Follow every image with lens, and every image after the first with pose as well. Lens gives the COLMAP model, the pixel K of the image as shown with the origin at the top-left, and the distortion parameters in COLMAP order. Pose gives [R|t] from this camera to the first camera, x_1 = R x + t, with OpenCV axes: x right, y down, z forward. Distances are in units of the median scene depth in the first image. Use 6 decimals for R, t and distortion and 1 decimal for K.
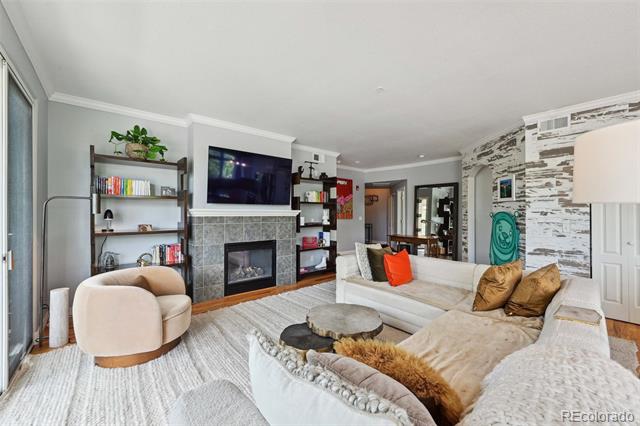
lens RADIAL K [[254.6, 0, 320.0], [0, 254.6, 213.0], [0, 0, 1]] dist [0.000487, 0.000237]
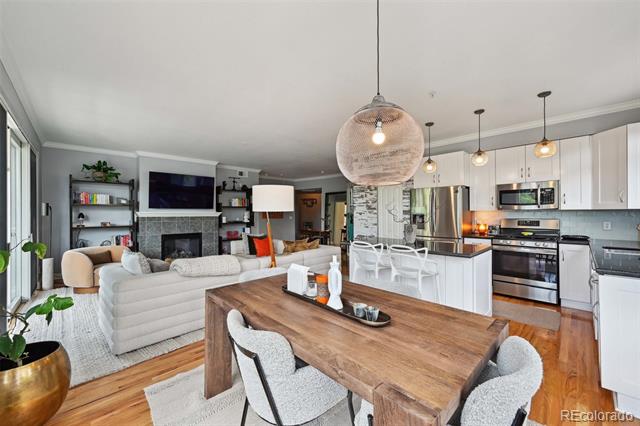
lens RADIAL K [[251.1, 0, 320.0], [0, 251.1, 213.0], [0, 0, 1]] dist [-0.001135, -0.000223]
pose [[0.998356, -0.005918, 0.057003, 0.515617], [0.005915, 0.999982, 0.000223, -0.004726], [-0.057003, 0.000115, 0.998374, -0.588748]]
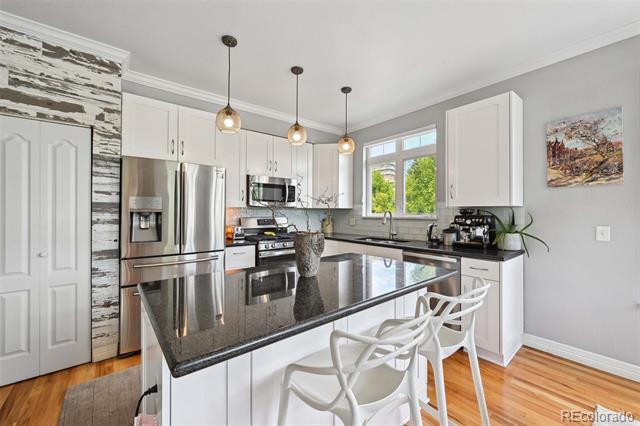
lens RADIAL K [[254.6, 0, 320.0], [0, 254.6, 213.0], [0, 0, 1]] dist [0.000487, 0.000237]
pose [[0.022059, -0.002829, 0.999753, 0.471019], [-0.003414, 0.999990, 0.002905, 0.006027], [-0.999751, -0.003477, 0.022049, 0.222613]]
